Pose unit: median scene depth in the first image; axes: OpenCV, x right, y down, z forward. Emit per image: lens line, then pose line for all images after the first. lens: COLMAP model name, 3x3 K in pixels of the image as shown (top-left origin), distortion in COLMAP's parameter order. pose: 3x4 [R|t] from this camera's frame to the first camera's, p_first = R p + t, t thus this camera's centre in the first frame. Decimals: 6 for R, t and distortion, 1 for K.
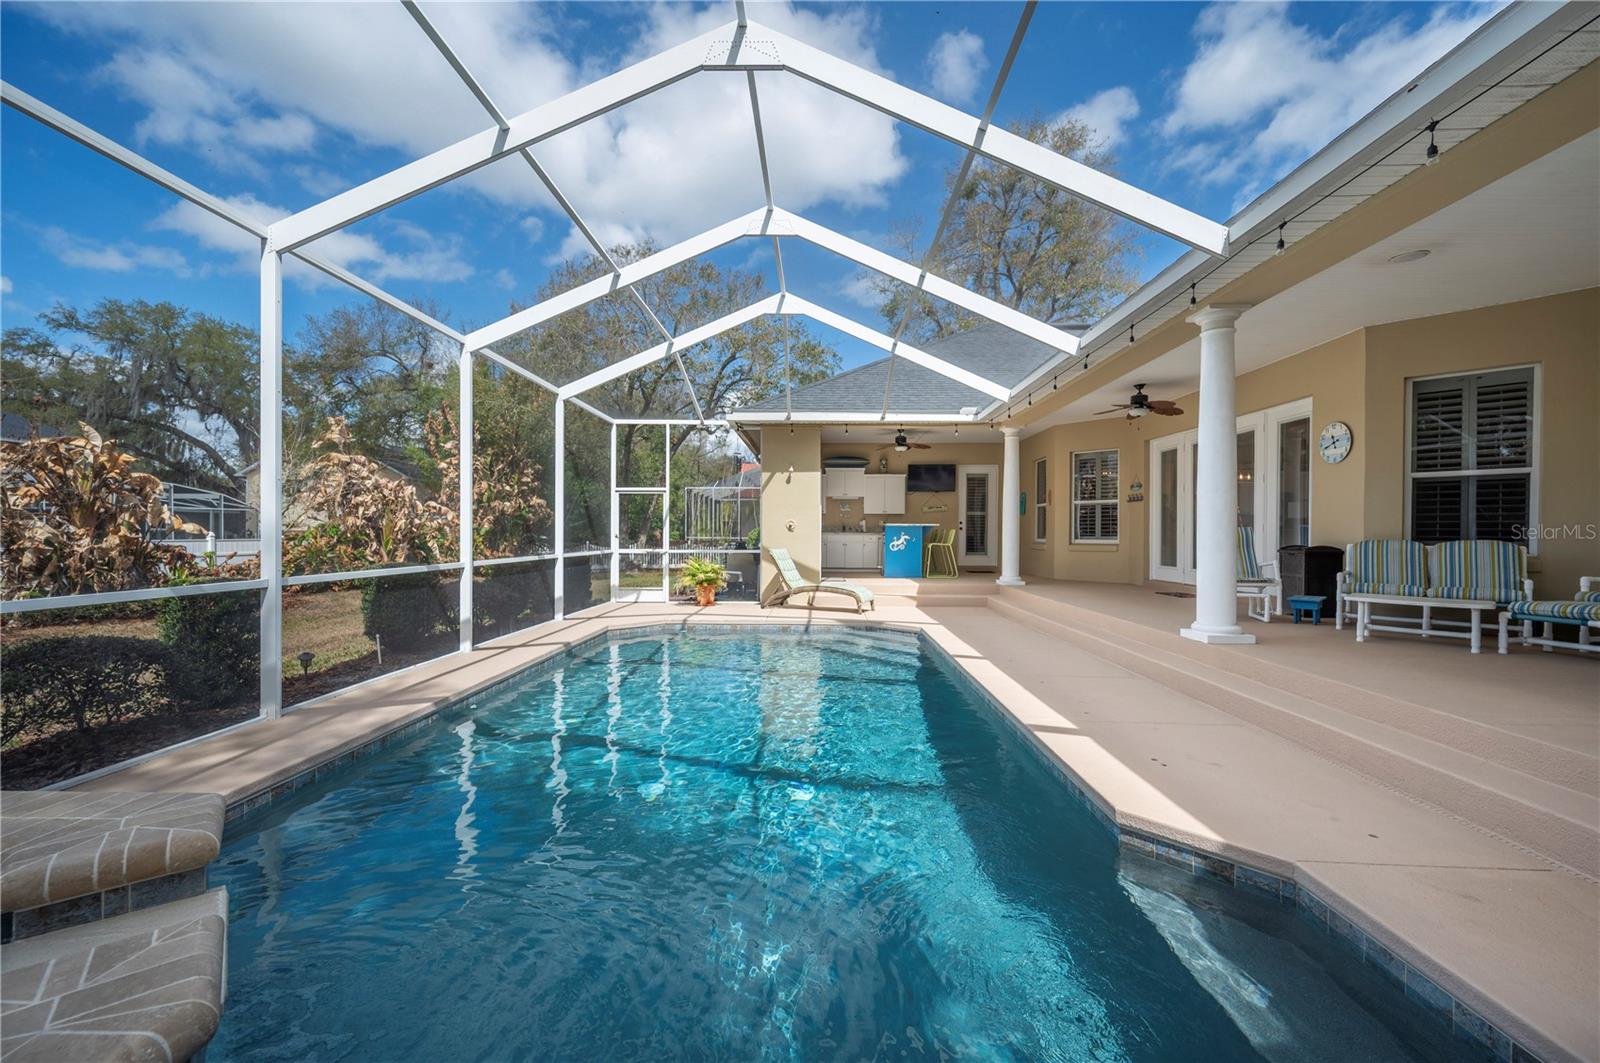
lens RADIAL K [[637.2, 0, 811.8], [0, 637.2, 535.7], [0, 0, 1]] dist [0.003876, -0.000700]
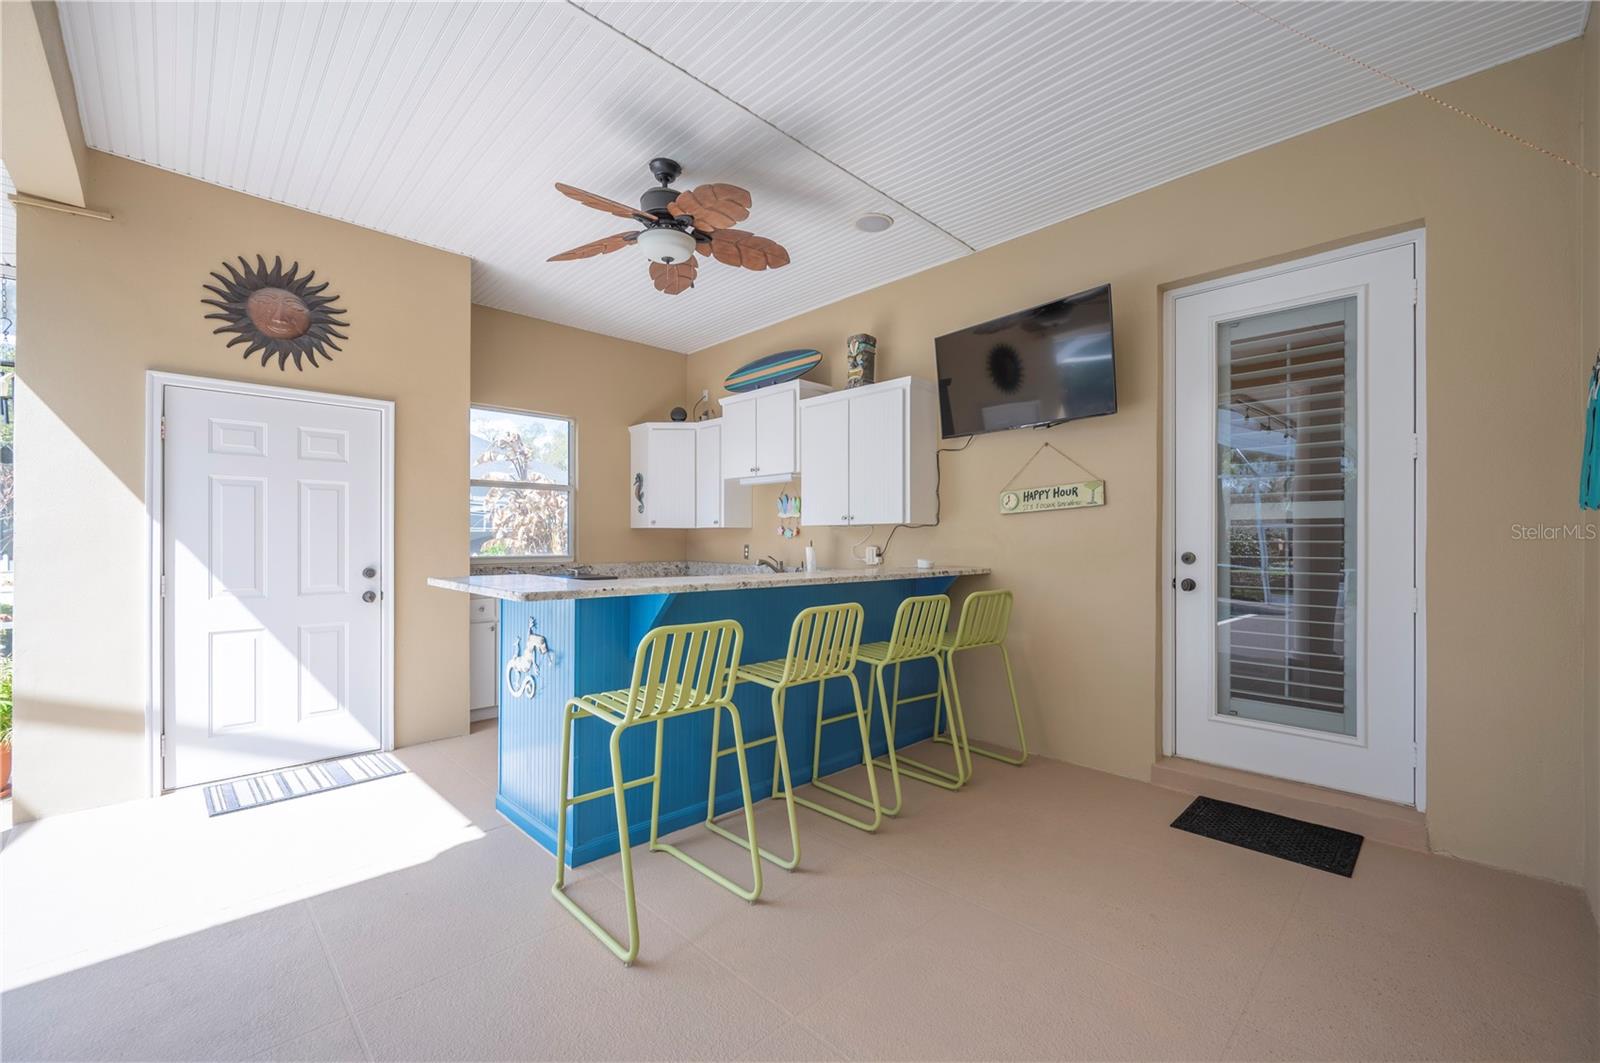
lens RADIAL K [[637.2, 0, 839.8], [0, 637.2, 540.4], [0, 0, 1]] dist [0.003876, -0.000700]
pose [[0.730492, -0.005142, -0.682902, 0.410775], [0.000521, 0.999976, -0.006973, -0.034203], [0.682921, 0.004738, 0.730477, 1.062044]]
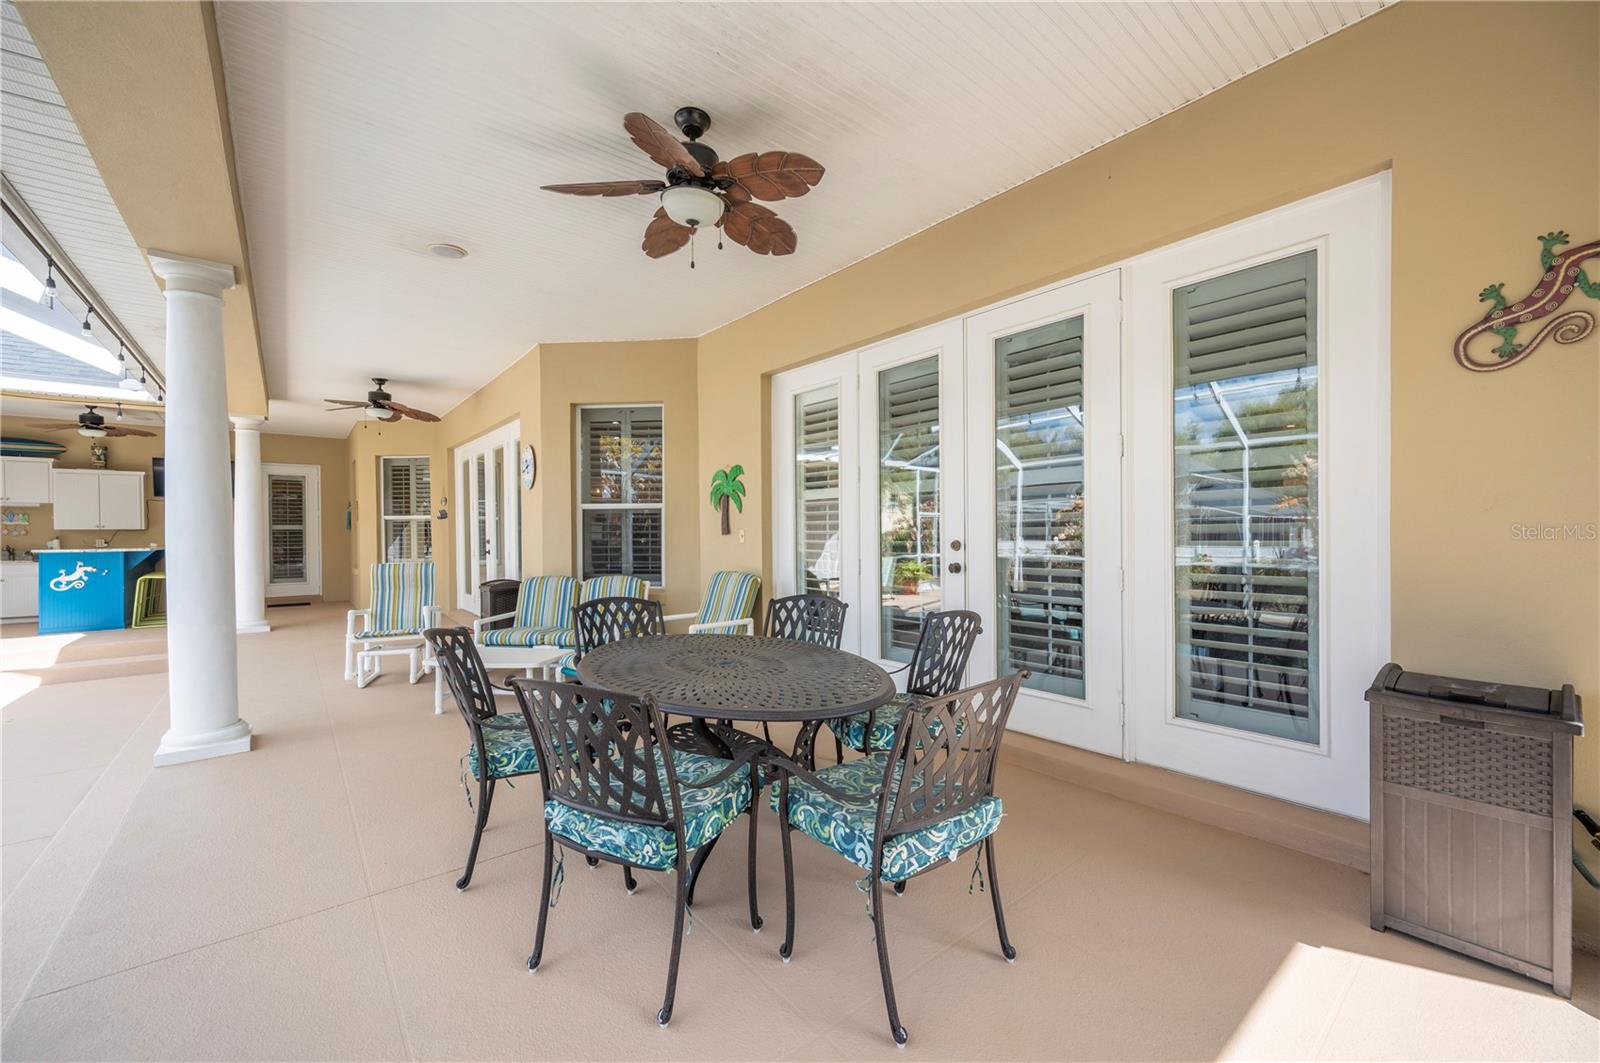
lens RADIAL K [[637.2, 0, 799.9], [0, 637.2, 538.0], [0, 0, 1]] dist [0.003876, -0.000700]
pose [[0.776512, -0.015559, 0.629910, 0.351356], [0.011841, 0.999879, 0.010101, -0.031692], [-0.629991, -0.000385, 0.776603, 0.031493]]
